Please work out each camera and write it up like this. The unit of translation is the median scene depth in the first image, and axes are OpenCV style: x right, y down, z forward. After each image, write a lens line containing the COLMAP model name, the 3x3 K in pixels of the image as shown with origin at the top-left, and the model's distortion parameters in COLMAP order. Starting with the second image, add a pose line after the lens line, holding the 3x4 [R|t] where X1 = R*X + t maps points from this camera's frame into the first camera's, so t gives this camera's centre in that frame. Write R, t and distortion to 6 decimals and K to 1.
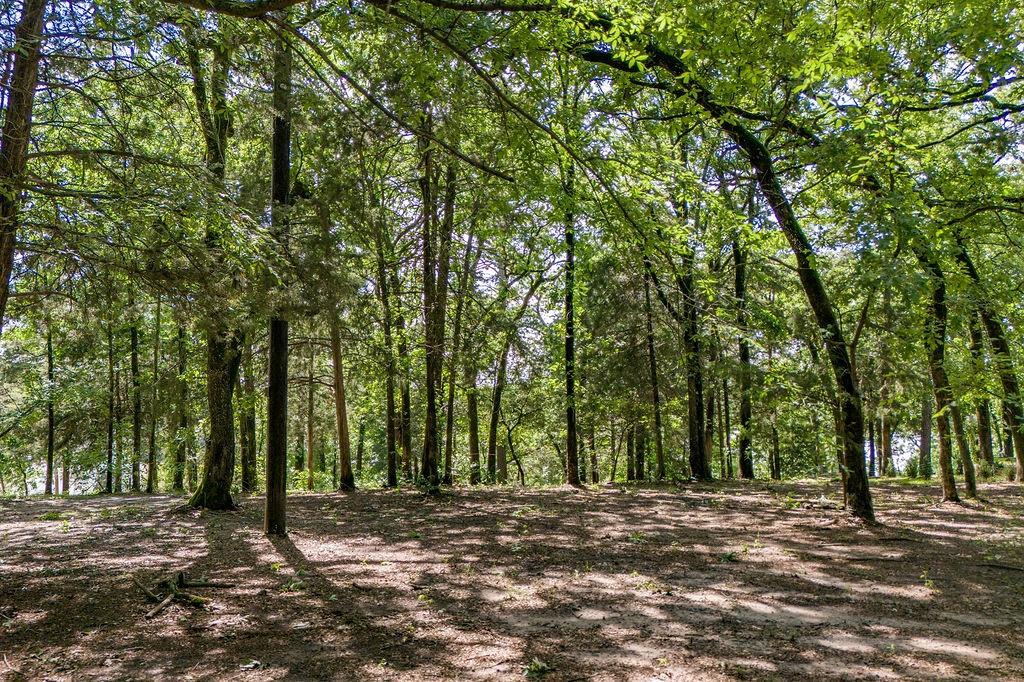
lens RADIAL K [[756.2, 0, 512.0], [0, 756.2, 341.0], [0, 0, 1]] dist [0.107269, -0.143681]
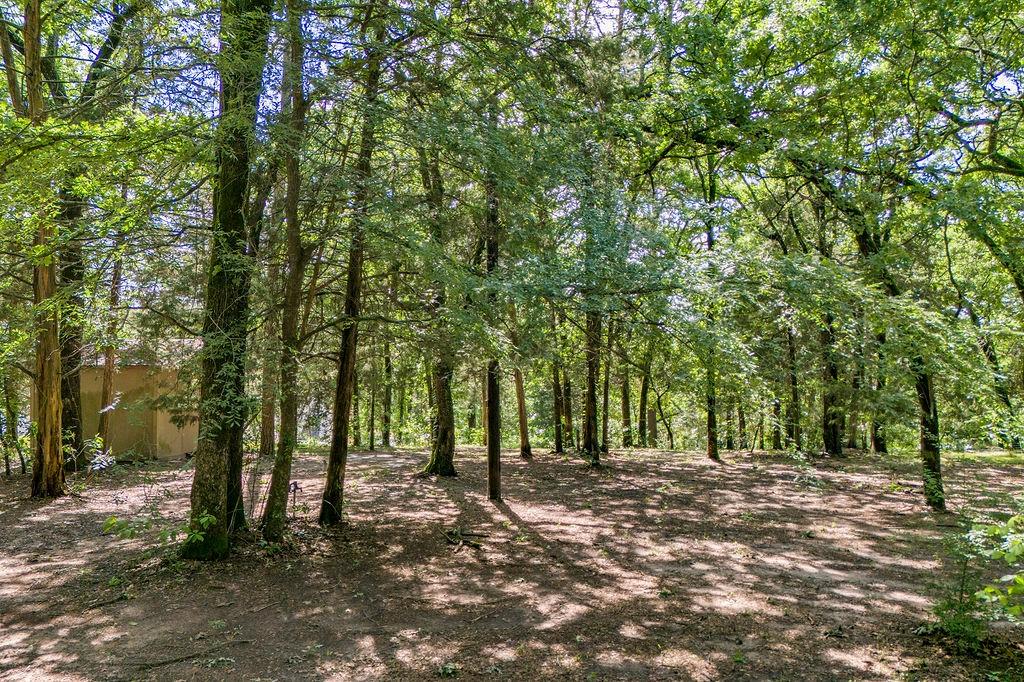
lens RADIAL K [[756.2, 0, 512.0], [0, 756.2, 341.0], [0, 0, 1]] dist [0.107269, -0.143681]
pose [[0.980534, 0.001303, -0.196346, 0.012733], [0.012251, 0.997624, 0.067802, -0.134377], [0.195967, -0.068887, 0.978188, -0.362803]]
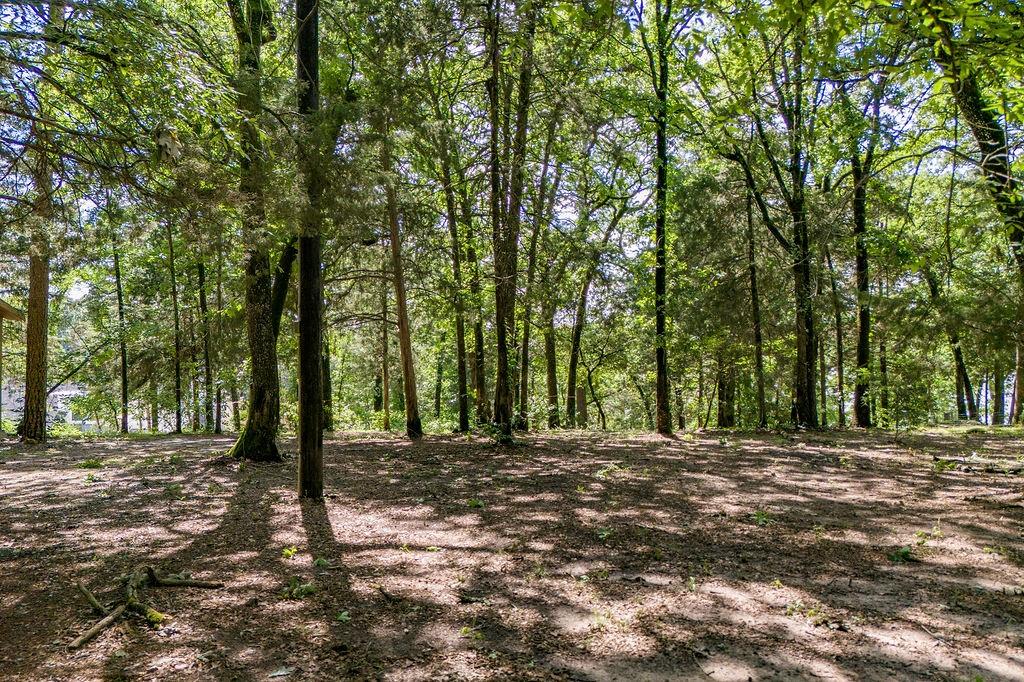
lens RADIAL K [[756.2, 0, 512.0], [0, 756.2, 341.0], [0, 0, 1]] dist [0.107269, -0.143681]
pose [[0.994533, 0.000274, -0.104421, -0.004099], [0.007969, 0.996881, 0.078510, 0.016488], [0.104117, -0.078913, 0.991430, 0.187298]]
